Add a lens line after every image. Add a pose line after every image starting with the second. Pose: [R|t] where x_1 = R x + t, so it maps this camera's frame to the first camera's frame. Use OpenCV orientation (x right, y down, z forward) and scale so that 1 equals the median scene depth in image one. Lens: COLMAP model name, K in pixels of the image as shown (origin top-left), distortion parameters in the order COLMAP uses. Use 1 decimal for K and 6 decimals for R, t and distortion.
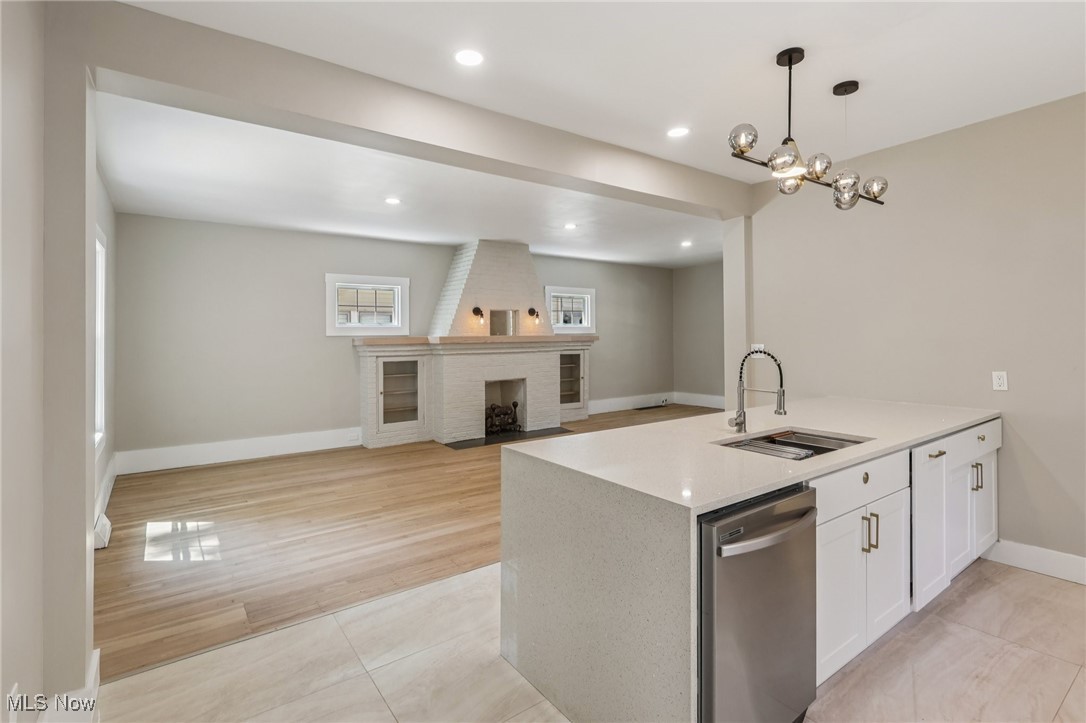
lens RADIAL K [[508.1, 0, 540.6], [0, 508.1, 348.3], [0, 0, 1]] dist [-0.006386, 0.005028]
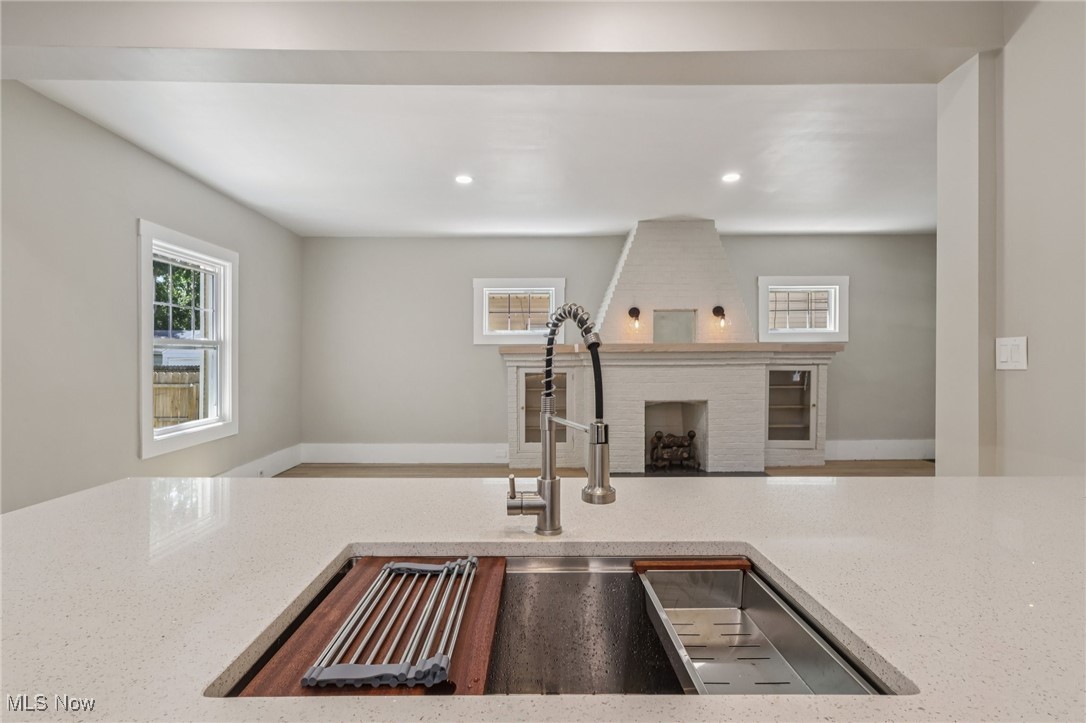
lens RADIAL K [[521.7, 0, 533.9], [0, 521.7, 367.7], [0, 0, 1]] dist [-0.001288, 0.002852]
pose [[0.815540, 0.013241, -0.578550, 0.222072], [-0.016124, 0.999870, 0.000155, 0.016080], [0.578477, 0.009202, 0.815647, 0.248646]]
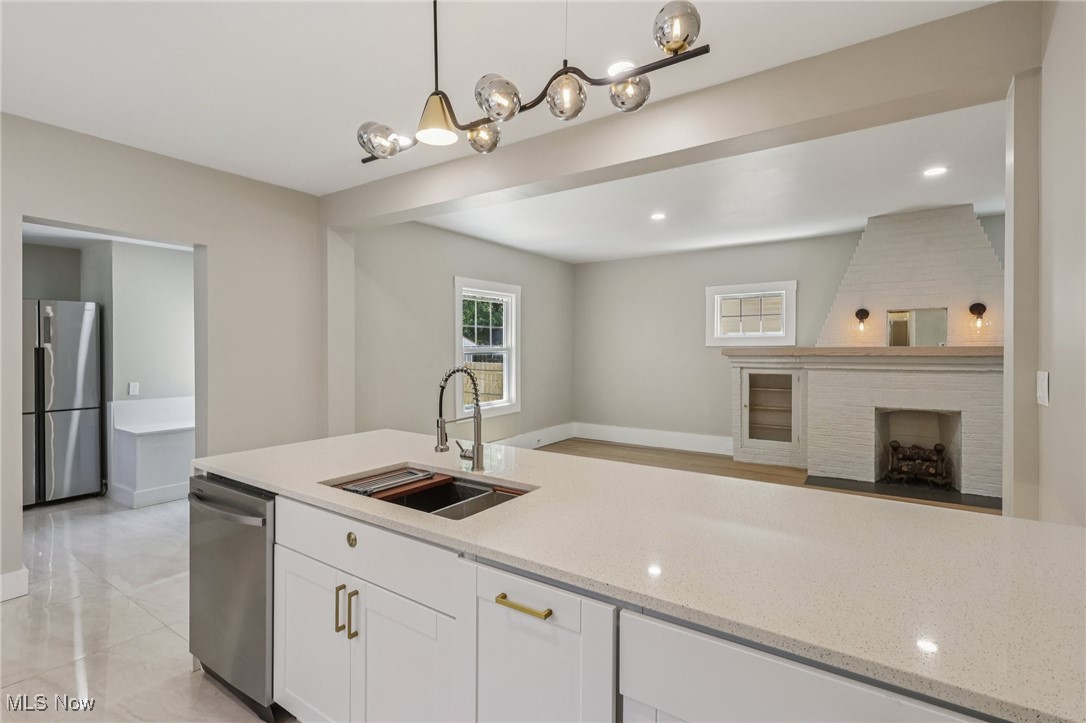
lens RADIAL K [[508.1, 0, 545.8], [0, 508.1, 359.4], [0, 0, 1]] dist [-0.006386, 0.005028]
pose [[0.344375, 0.026379, -0.938462, 0.429834], [-0.021396, 0.999566, 0.020246, -0.010491], [0.938588, 0.013107, 0.344790, 0.298867]]
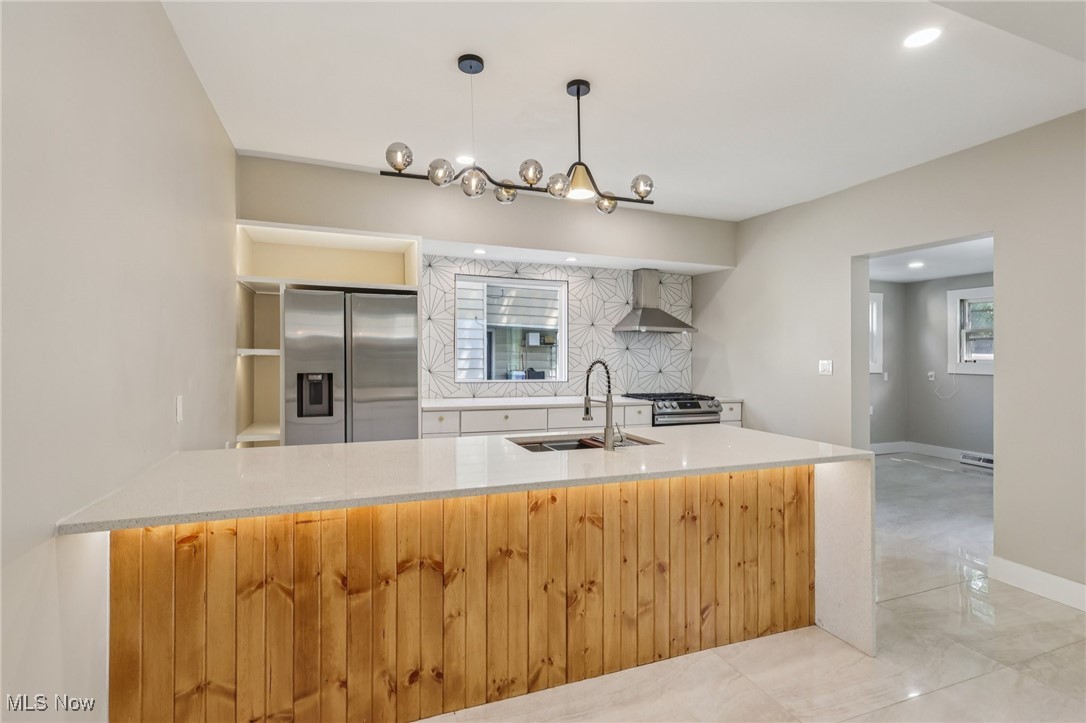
lens RADIAL K [[508.1, 0, 527.7], [0, 508.1, 361.2], [0, 0, 1]] dist [-0.006386, 0.005028]
pose [[-0.967072, -0.004936, 0.254455, 0.115256], [0.002156, 0.999617, 0.027586, -0.007911], [-0.254494, 0.027226, -0.966691, 0.695377]]
